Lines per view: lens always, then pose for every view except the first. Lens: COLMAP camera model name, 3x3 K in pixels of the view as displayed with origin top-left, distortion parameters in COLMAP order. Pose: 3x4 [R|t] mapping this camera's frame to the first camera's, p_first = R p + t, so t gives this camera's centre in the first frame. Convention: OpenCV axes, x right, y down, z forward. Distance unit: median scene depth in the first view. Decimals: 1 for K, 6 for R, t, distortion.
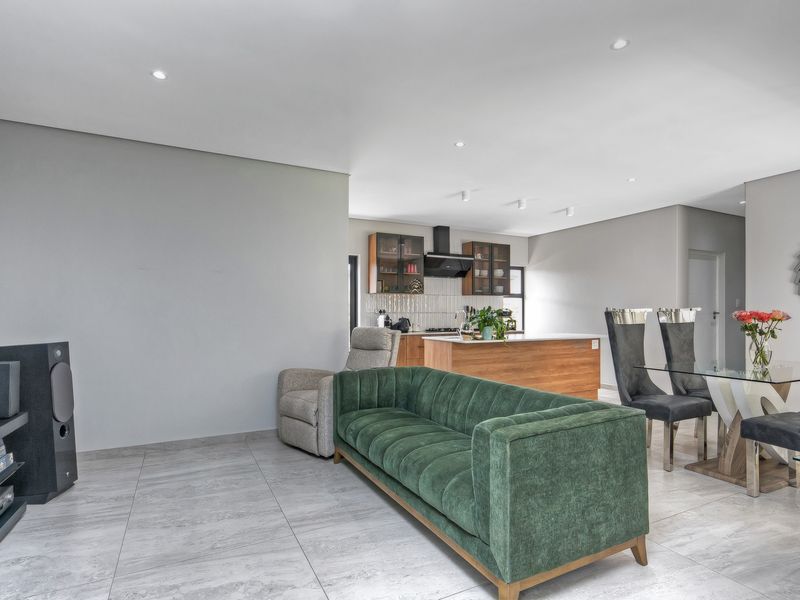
lens RADIAL K [[430.9, 0, 402.9], [0, 430.9, 305.5], [0, 0, 1]] dist [0.017579, 0.002289]
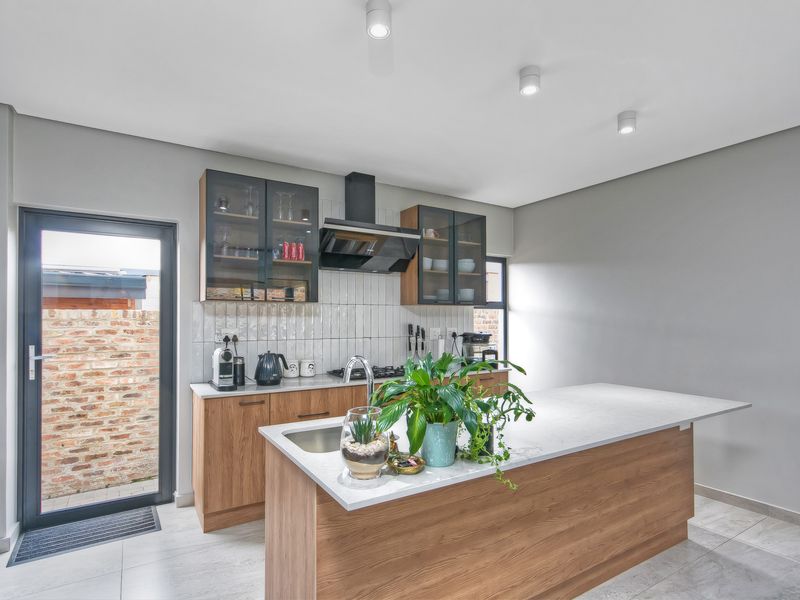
lens RADIAL K [[430.9, 0, 400.3], [0, 430.9, 307.0], [0, 0, 1]] dist [0.017579, 0.002289]
pose [[0.996842, 0.001603, 0.079389, 0.094816], [-0.000723, 0.999938, -0.011117, -0.015133], [-0.079402, 0.011024, 0.996782, 0.461182]]
